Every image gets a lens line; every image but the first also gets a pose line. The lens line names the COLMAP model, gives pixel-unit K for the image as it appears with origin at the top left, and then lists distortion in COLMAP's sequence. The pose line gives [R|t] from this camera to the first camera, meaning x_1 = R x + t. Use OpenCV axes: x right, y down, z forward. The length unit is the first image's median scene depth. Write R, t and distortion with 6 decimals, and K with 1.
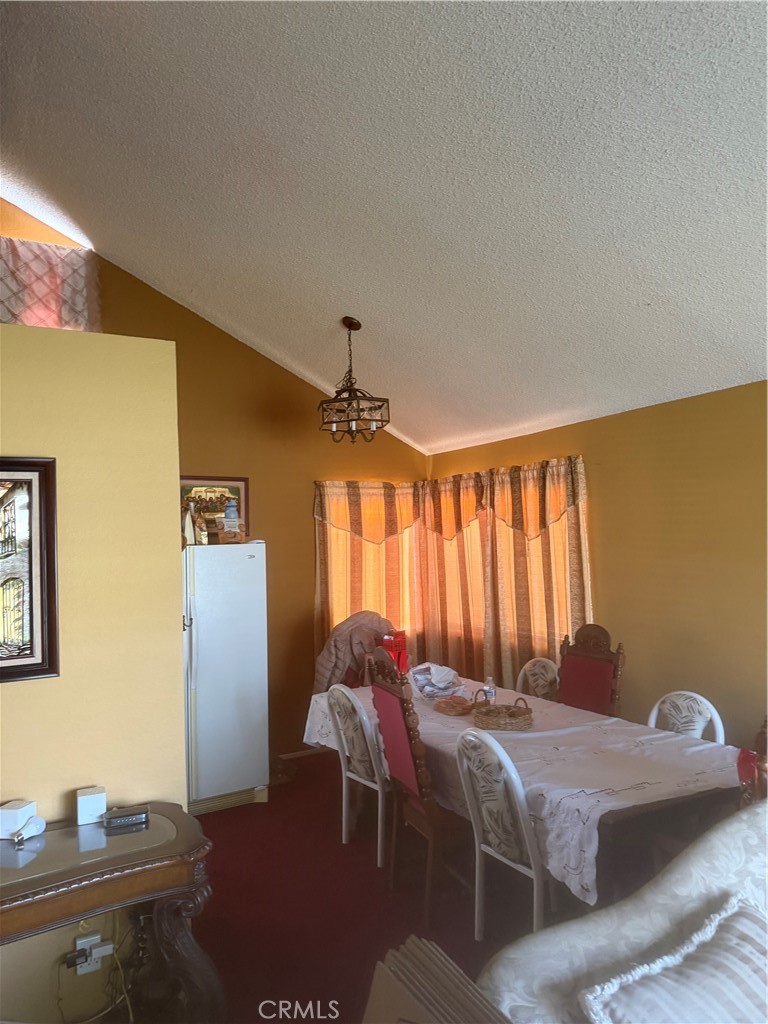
lens RADIAL K [[706.2, 0, 385.0], [0, 706.2, 514.8], [0, 0, 1]] dist [0.020121, -0.014377]
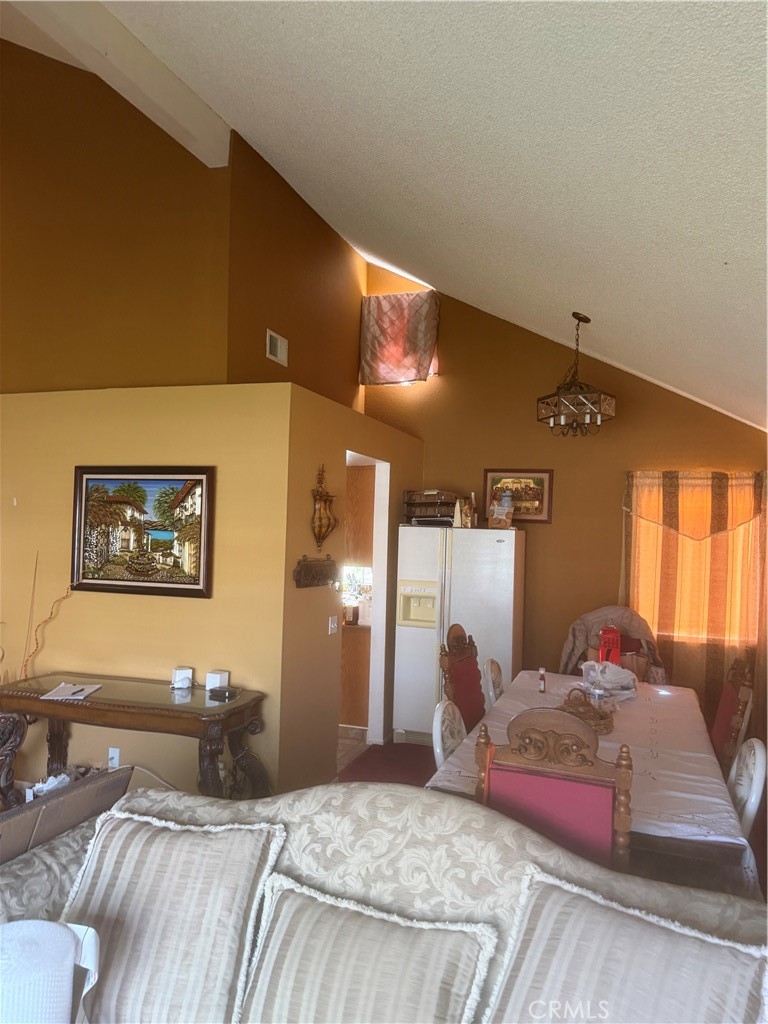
lens RADIAL K [[706.2, 0, 380.5], [0, 706.2, 510.5], [0, 0, 1]] dist [0.020121, -0.014377]
pose [[0.655169, 0.033722, -0.754729, 0.495153], [-0.022064, 0.999431, 0.025503, -0.013309], [0.755160, -0.000056, 0.655541, 0.110249]]
